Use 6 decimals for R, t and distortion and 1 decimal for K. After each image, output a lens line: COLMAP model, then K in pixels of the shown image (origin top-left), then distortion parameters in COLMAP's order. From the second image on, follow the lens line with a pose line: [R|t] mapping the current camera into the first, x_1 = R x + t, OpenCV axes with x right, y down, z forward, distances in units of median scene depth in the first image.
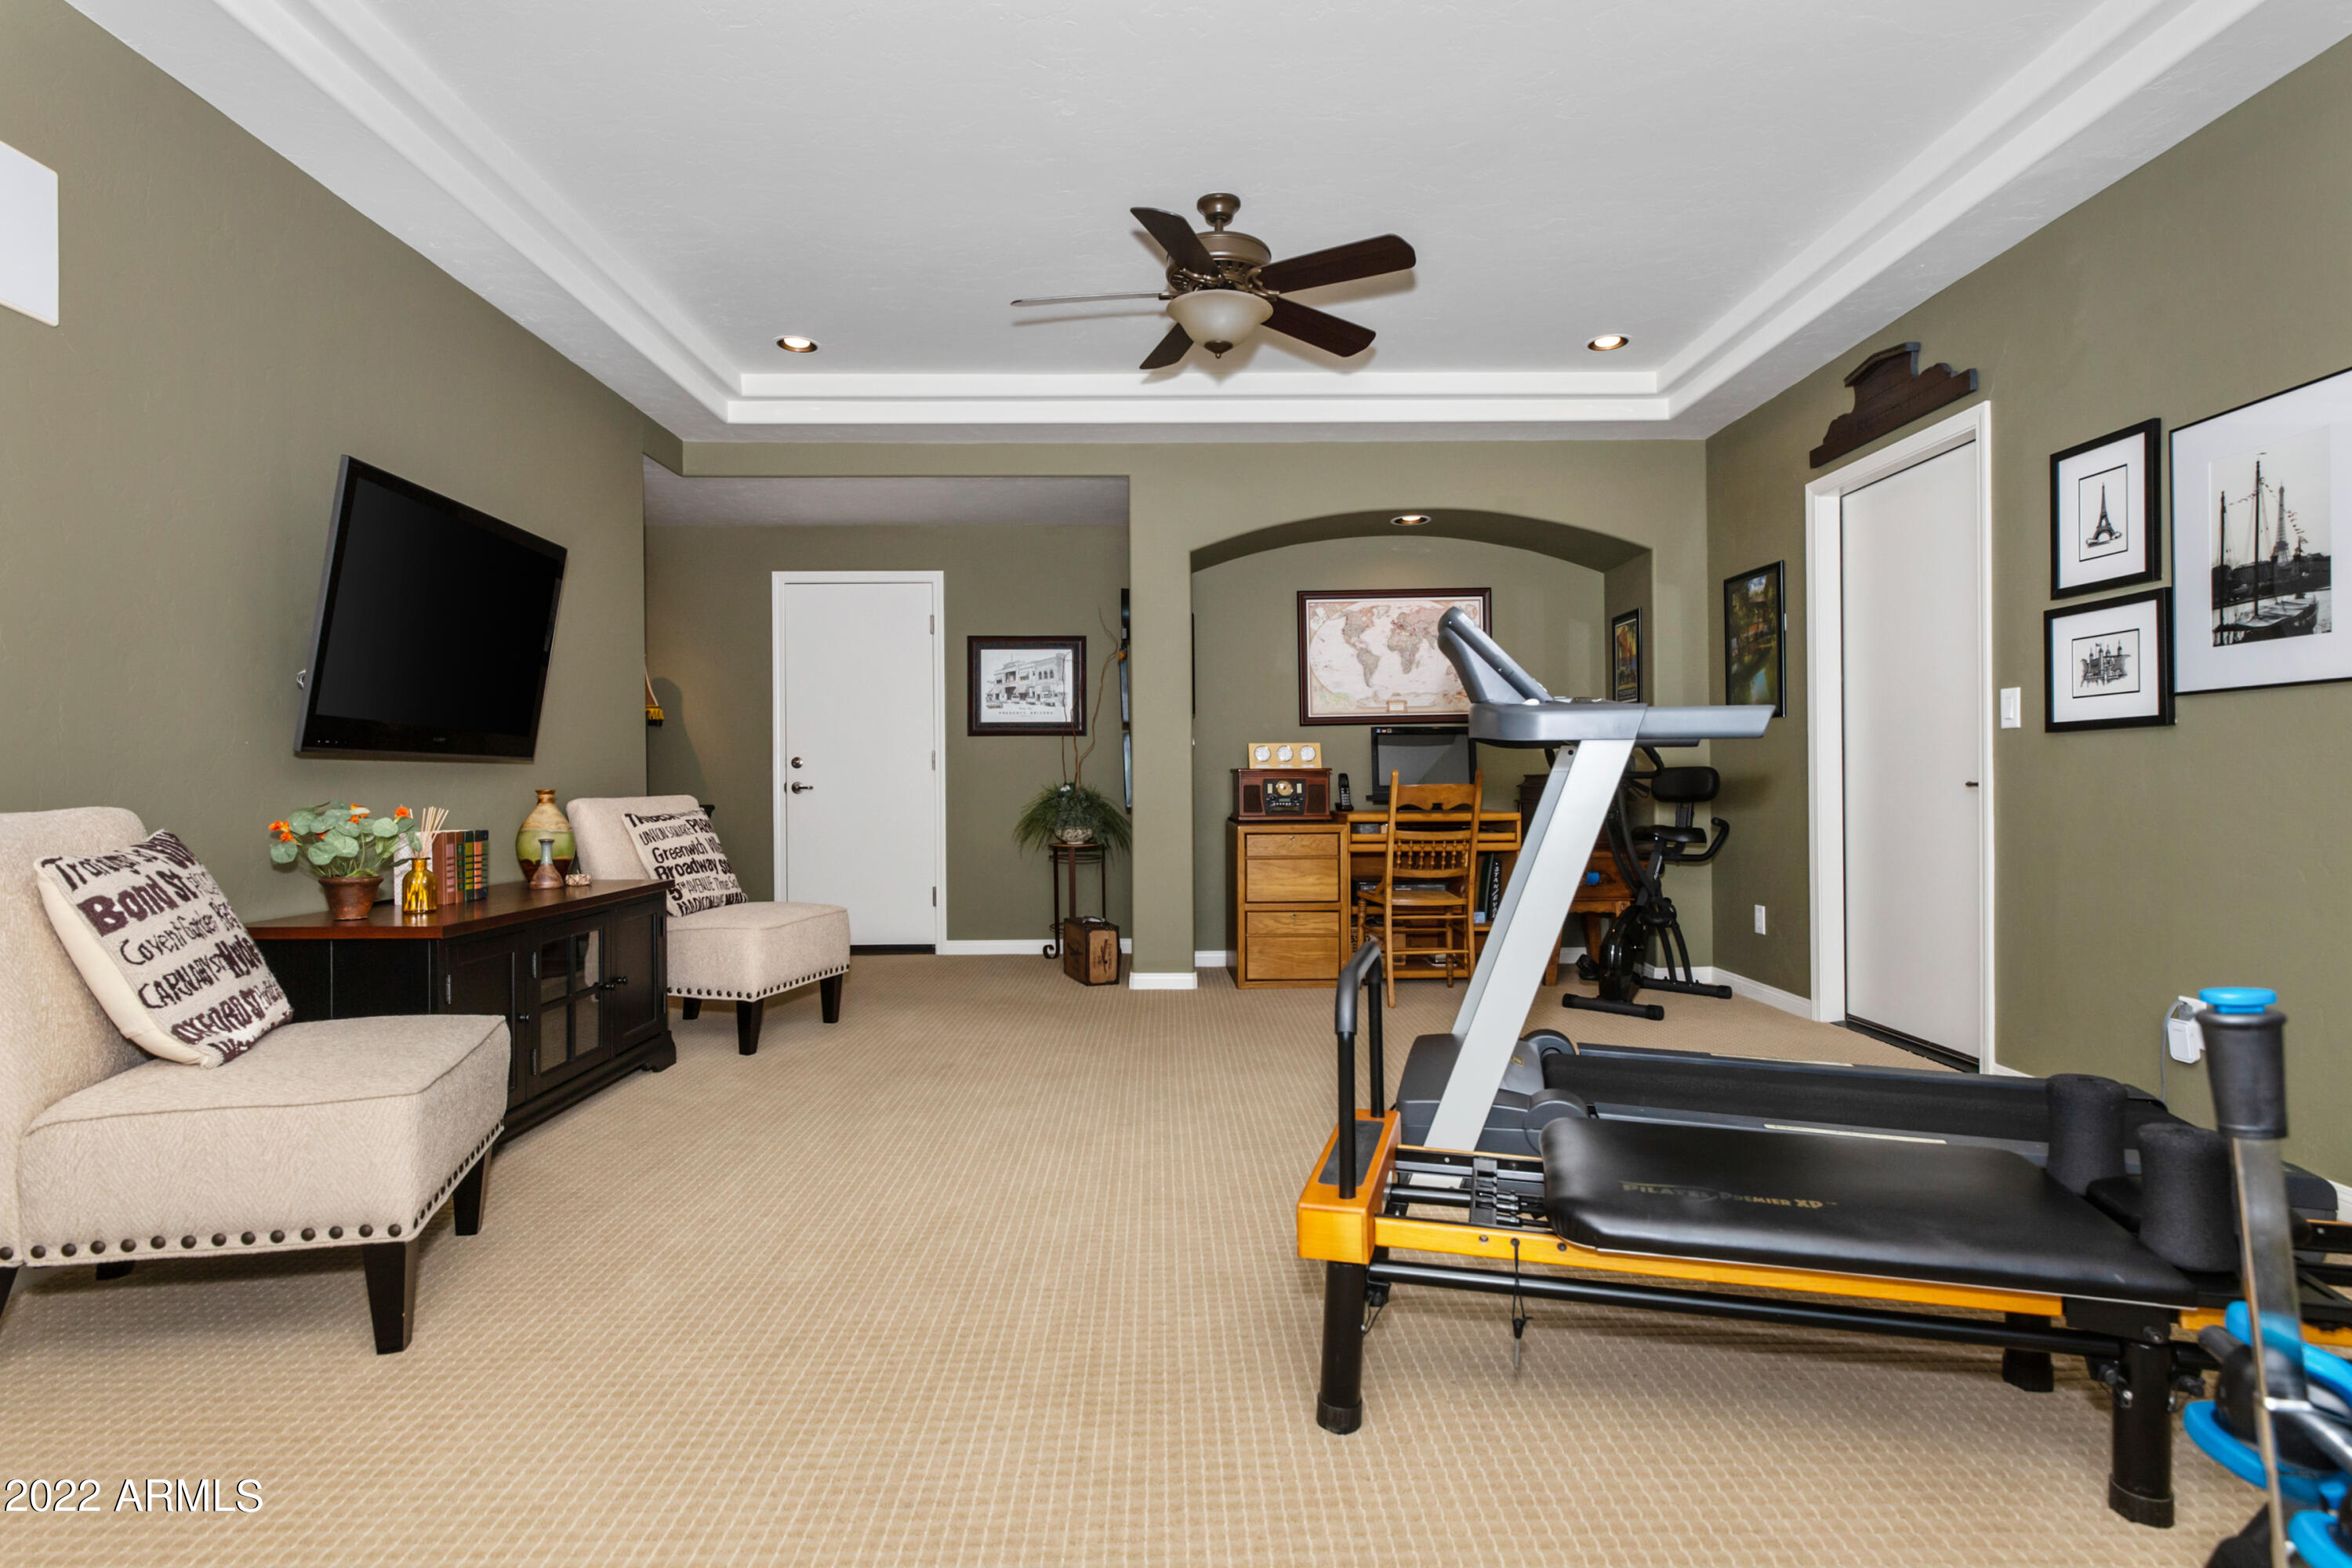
lens RADIAL K [[1195.4, 0, 1183.4], [0, 1195.4, 772.7], [0, 0, 1]] dist [-0.002420, -0.003228]
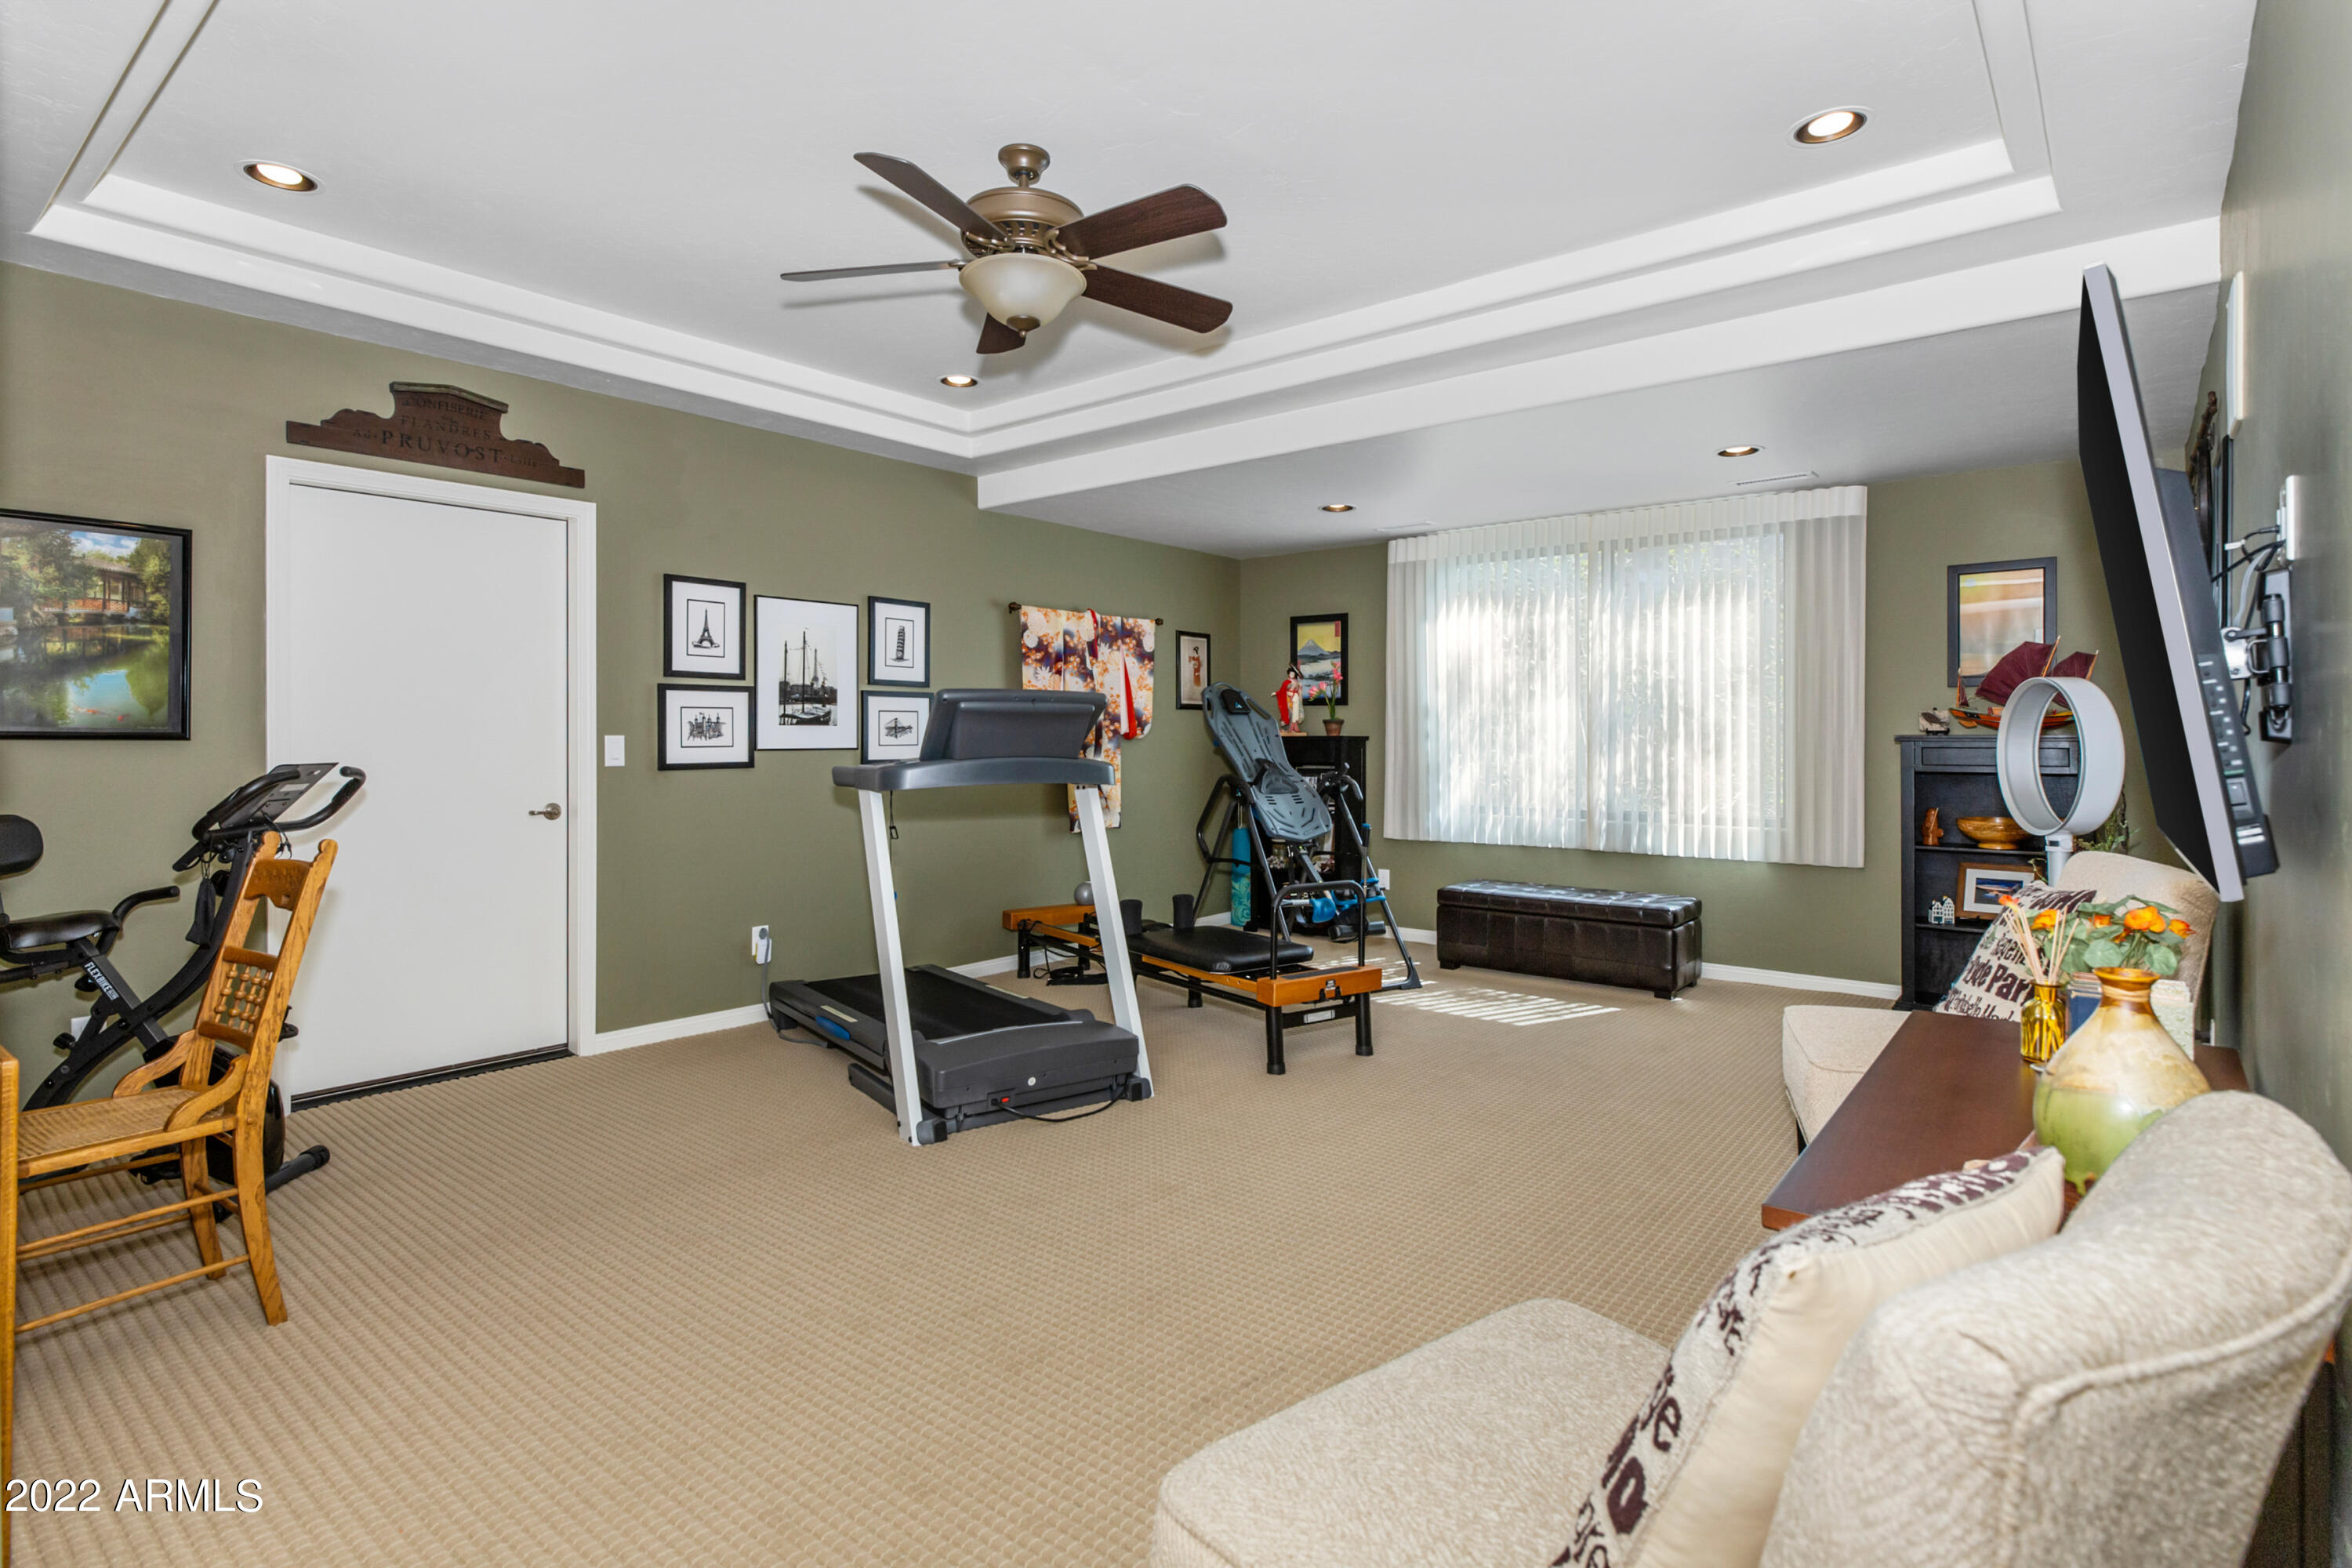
lens RADIAL K [[1195.4, 0, 1183.4], [0, 1195.4, 772.7], [0, 0, 1]] dist [-0.002420, -0.003228]
pose [[-0.758517, 0.004357, 0.651638, -0.711245], [0.012361, 0.999894, 0.007703, -0.037060], [-0.651536, 0.013898, -0.758491, 1.813263]]
